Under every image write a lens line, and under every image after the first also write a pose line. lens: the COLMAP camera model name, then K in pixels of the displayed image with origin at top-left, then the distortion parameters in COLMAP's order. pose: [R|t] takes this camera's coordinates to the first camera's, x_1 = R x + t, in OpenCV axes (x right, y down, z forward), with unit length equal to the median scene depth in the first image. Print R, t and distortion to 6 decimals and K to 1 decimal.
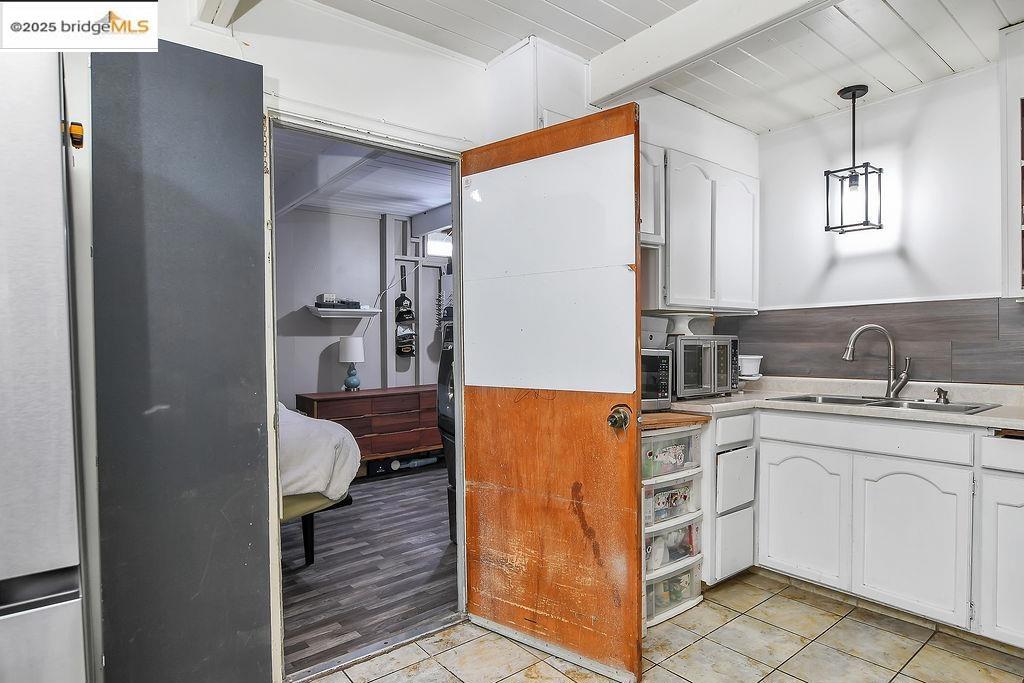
lens RADIAL K [[565.6, 0, 524.3], [0, 565.6, 352.9], [0, 0, 1]] dist [-0.021654, 0.005682]
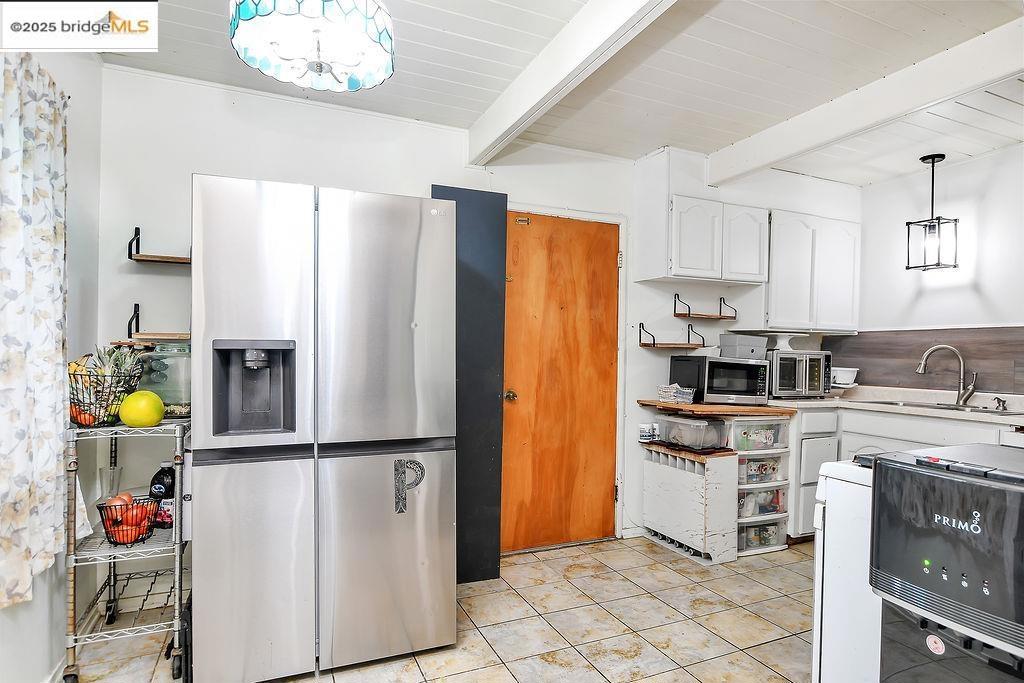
lens RADIAL K [[565.6, 0, 524.9], [0, 565.6, 356.0], [0, 0, 1]] dist [-0.021654, 0.005682]
pose [[0.966735, 0.027839, -0.254261, 0.042556], [-0.030961, 0.999486, -0.008286, 0.013566], [0.253899, 0.015882, 0.967100, -0.475397]]
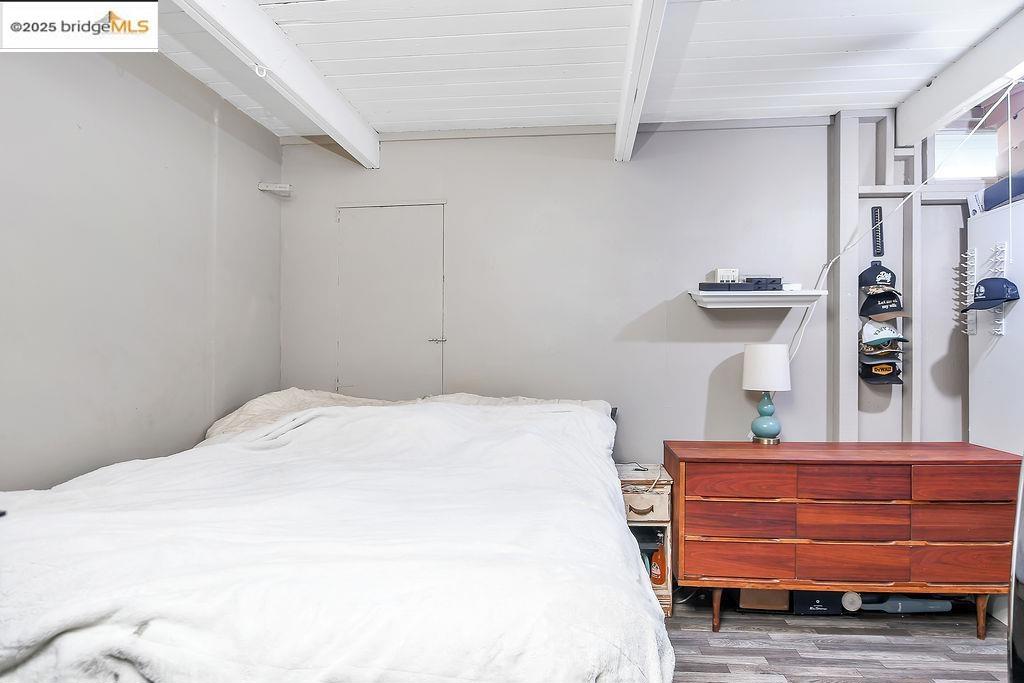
lens RADIAL K [[565.6, 0, 526.6], [0, 565.6, 353.3], [0, 0, 1]] dist [-0.021654, 0.005682]
pose [[0.708260, 0.004845, -0.705935, -0.056279], [-0.025431, 0.999503, -0.018655, -0.001972], [0.705494, 0.031165, 0.708031, 0.295047]]
